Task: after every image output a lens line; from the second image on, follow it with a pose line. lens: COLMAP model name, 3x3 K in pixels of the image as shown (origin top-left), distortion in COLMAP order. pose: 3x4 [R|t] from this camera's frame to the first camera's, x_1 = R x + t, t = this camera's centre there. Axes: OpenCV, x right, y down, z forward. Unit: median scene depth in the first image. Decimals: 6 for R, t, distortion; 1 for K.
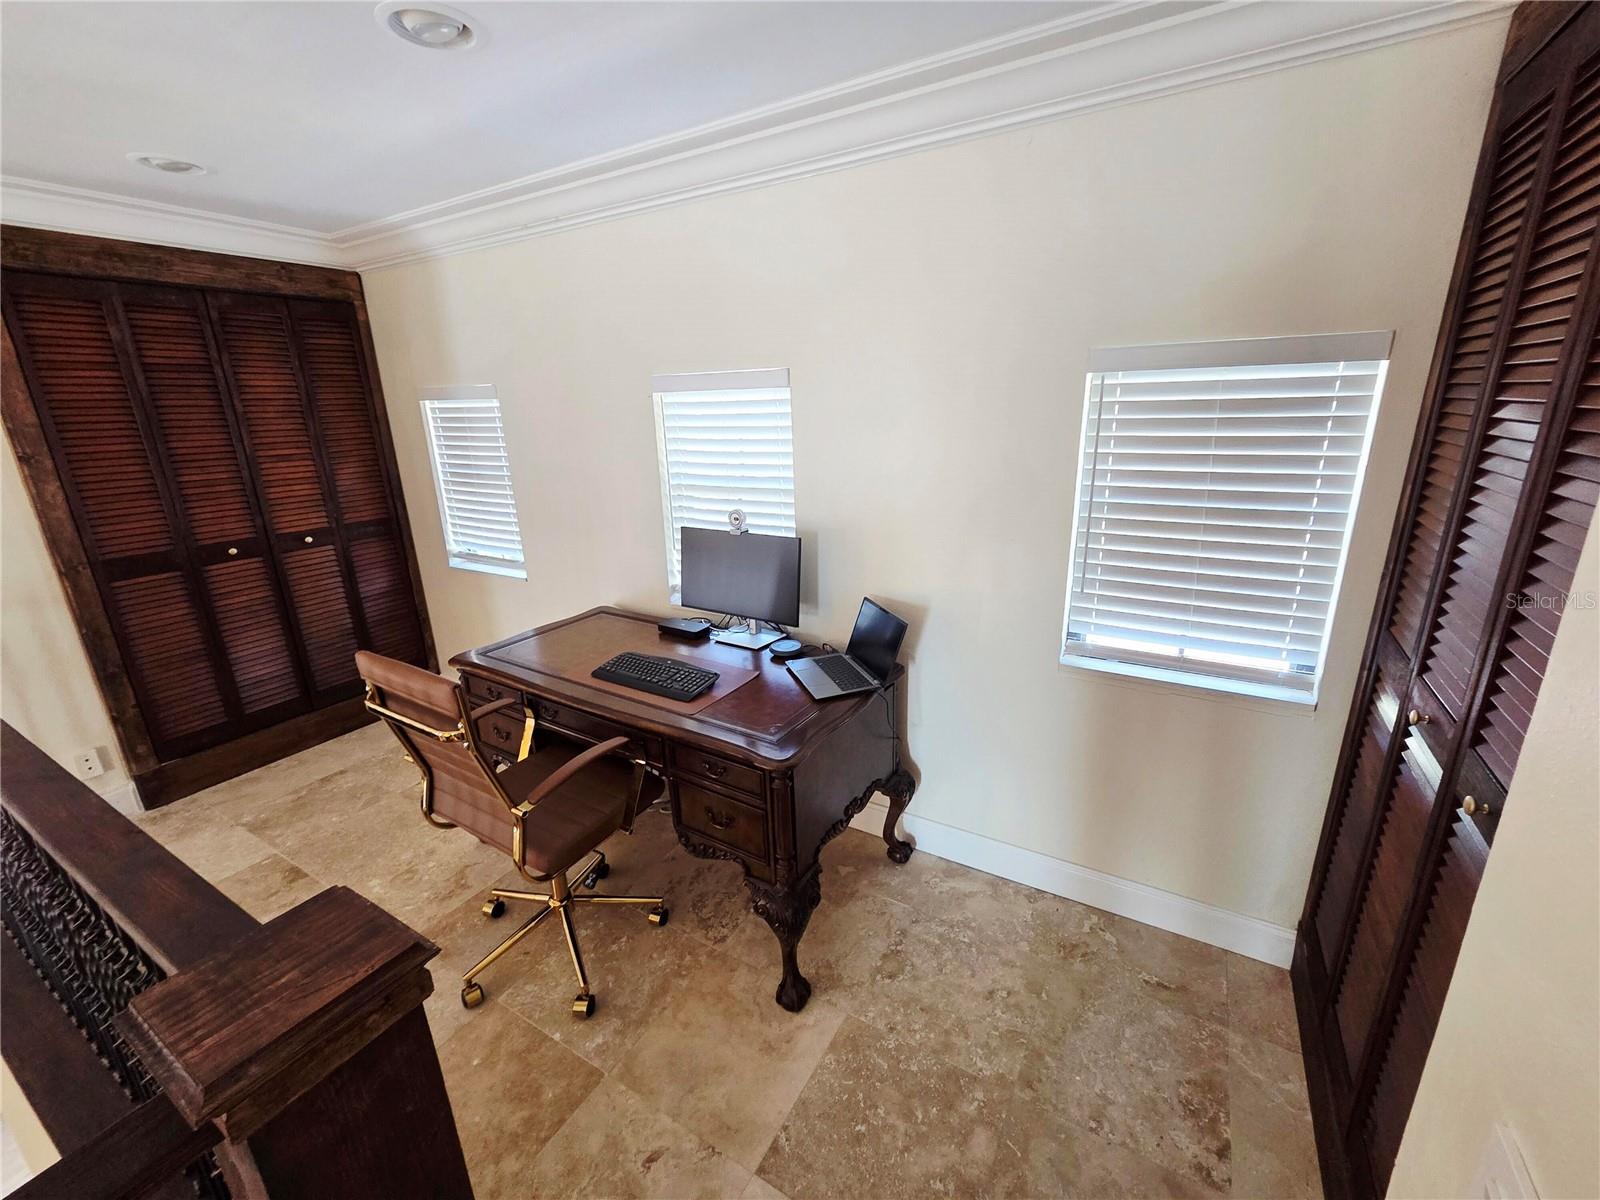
lens RADIAL K [[649.2, 0, 804.7], [0, 649.2, 601.0], [0, 0, 1]] dist [0.000410, -0.000555]
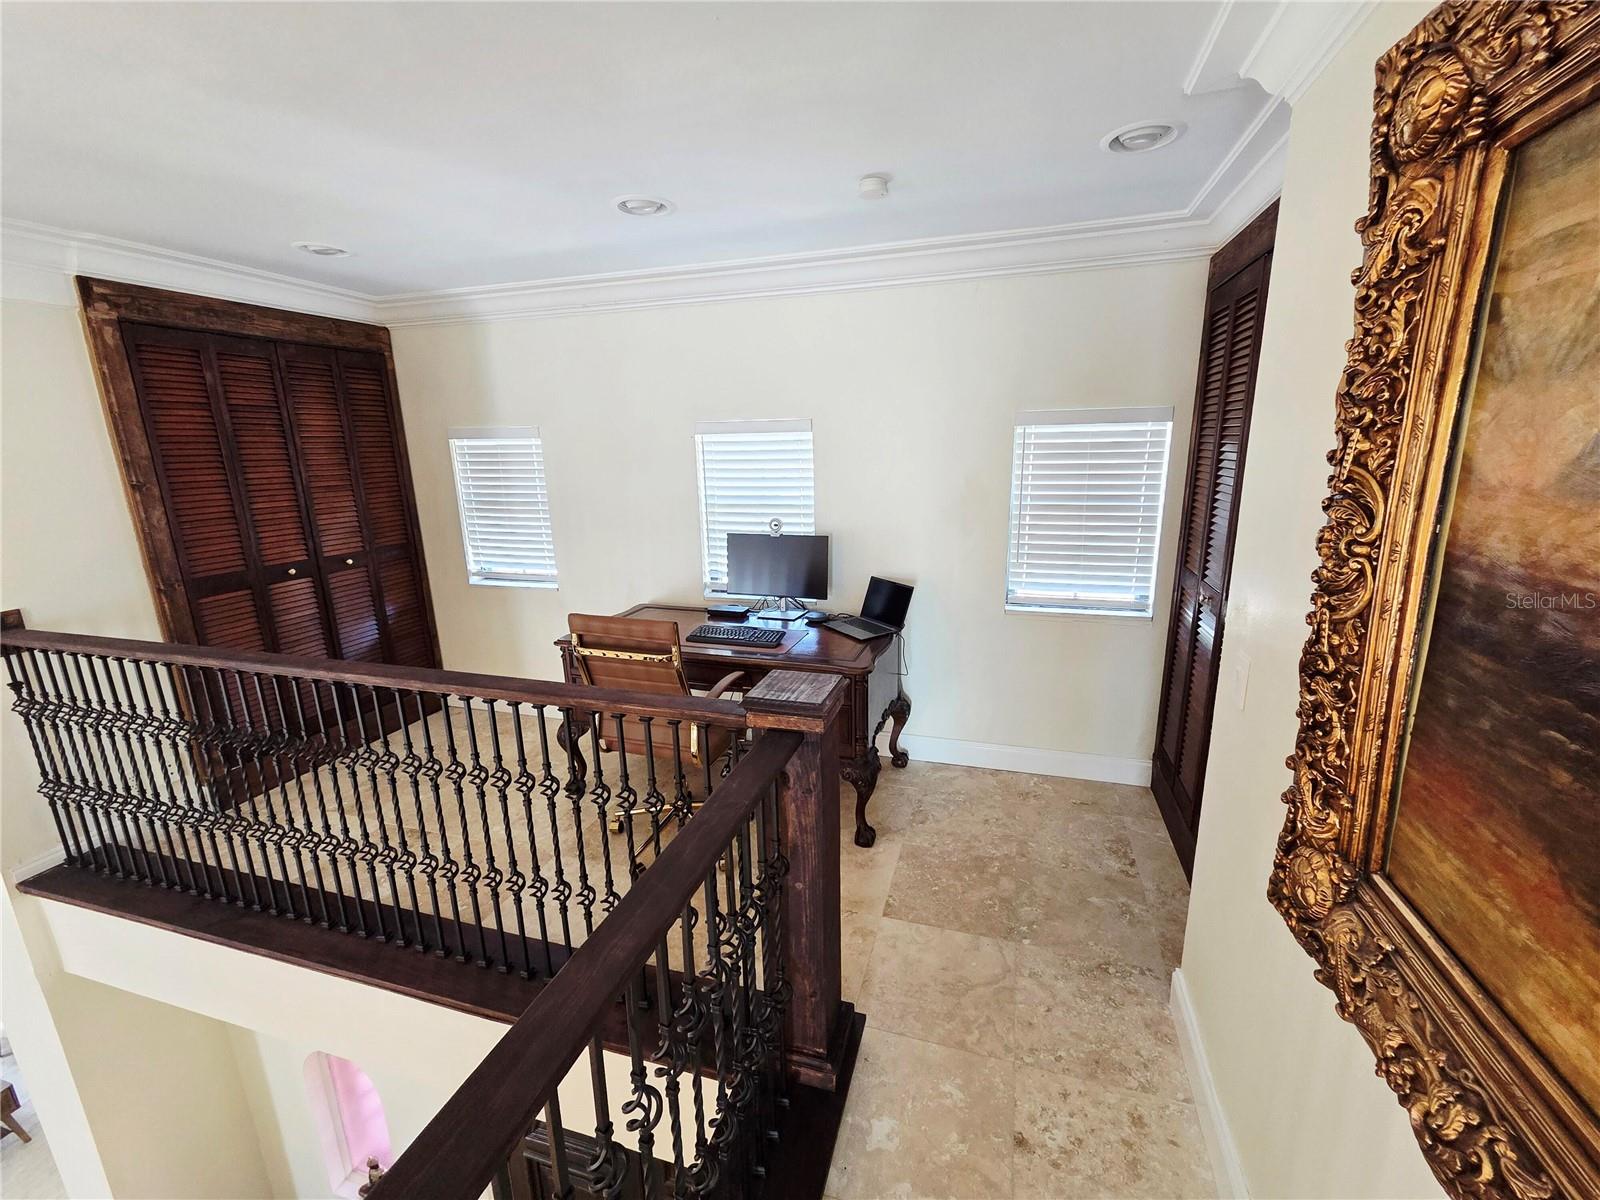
lens RADIAL K [[652.5, 0, 807.2], [0, 652.5, 605.4], [0, 0, 1]] dist [0.001024, -0.000624]
pose [[0.972554, -0.049634, 0.227321, -0.330507], [0.061993, 0.996943, -0.047552, 0.103169], [-0.224266, 0.060339, 0.972658, -0.321747]]
